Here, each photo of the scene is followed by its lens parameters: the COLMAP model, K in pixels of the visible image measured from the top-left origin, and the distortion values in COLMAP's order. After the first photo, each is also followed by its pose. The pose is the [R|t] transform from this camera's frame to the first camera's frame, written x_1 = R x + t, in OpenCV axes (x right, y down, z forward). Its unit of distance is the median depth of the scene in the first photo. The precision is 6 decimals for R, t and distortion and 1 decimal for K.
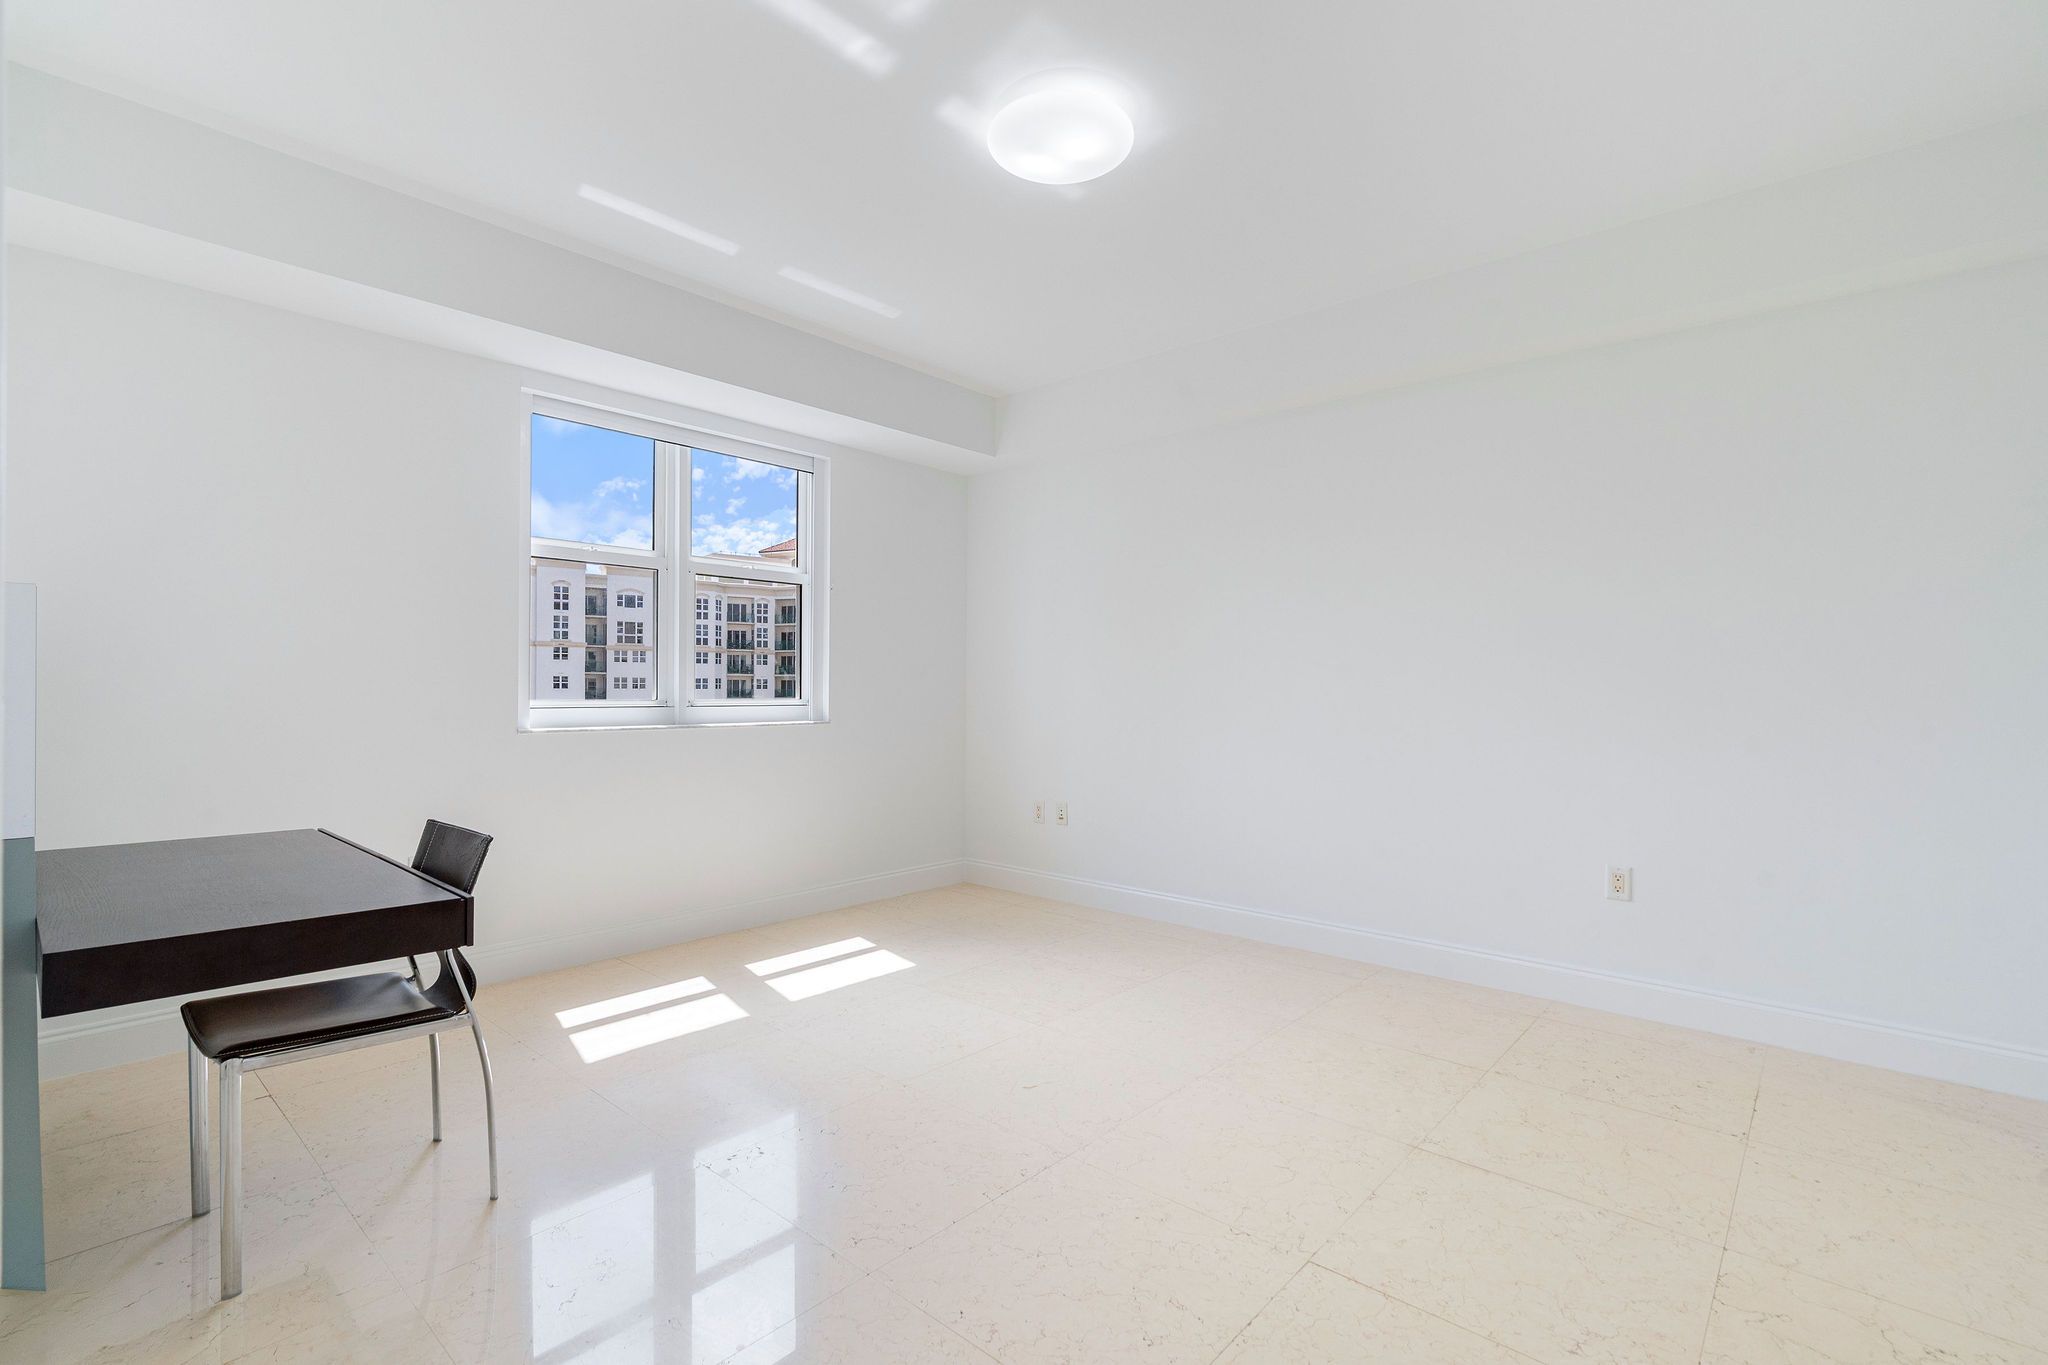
lens RADIAL K [[927.8, 0, 1028.7], [0, 927.8, 709.7], [0, 0, 1]] dist [-0.007944, 0.004120]
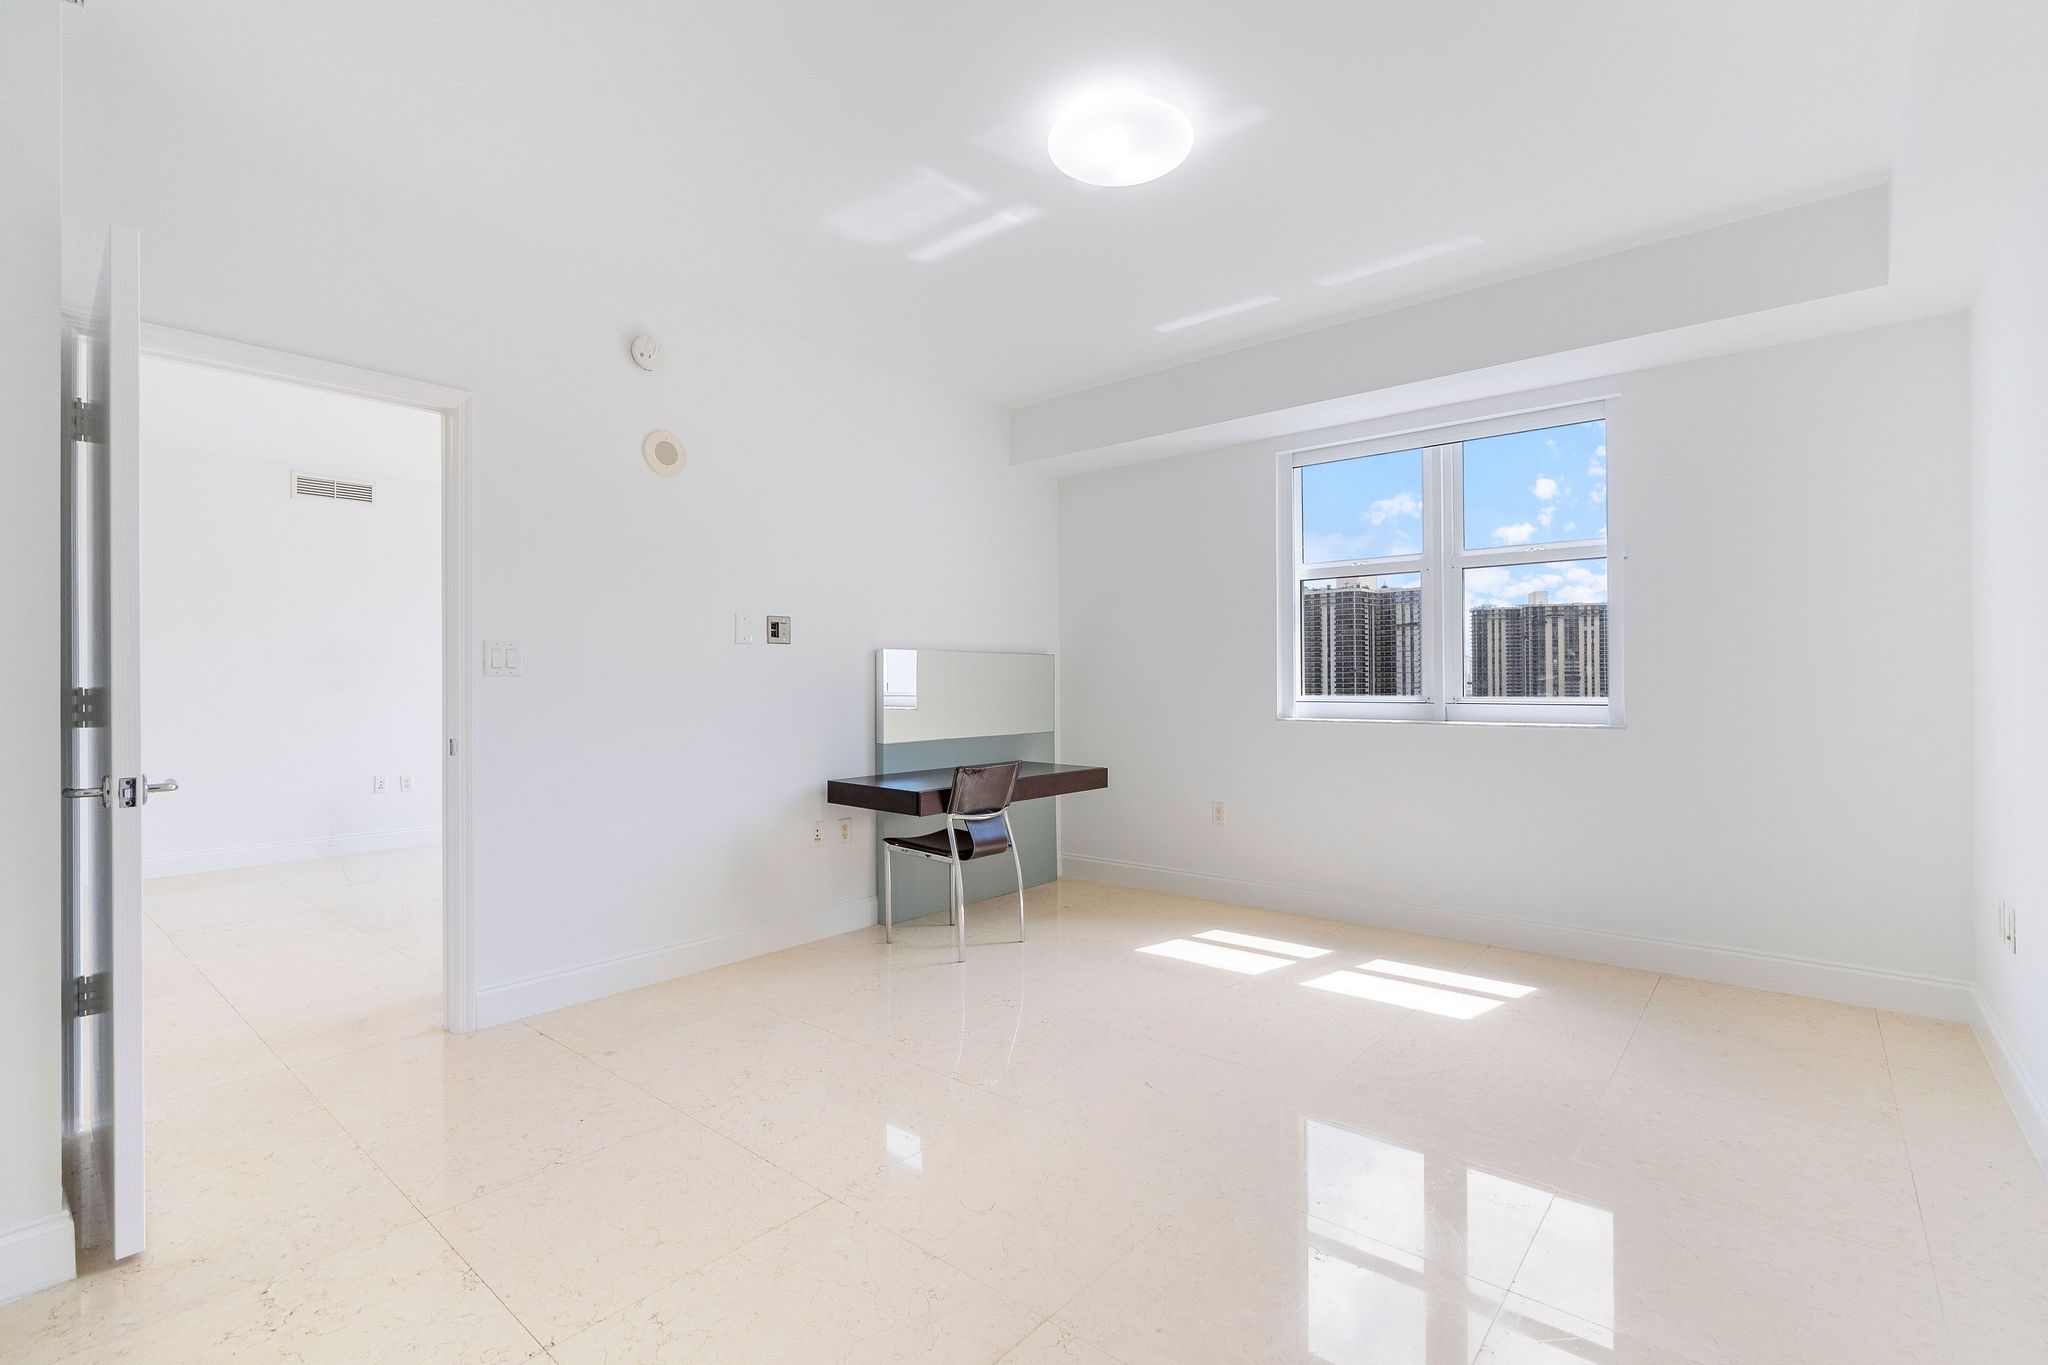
lens RADIAL K [[927.8, 0, 1038.8], [0, 927.8, 683.8], [0, 0, 1]] dist [-0.007944, 0.004120]
pose [[0.003086, -0.006679, -0.999973, 0.697045], [-0.018435, 0.999807, -0.006735, -0.009960], [0.999825, 0.018455, 0.002962, 0.618563]]
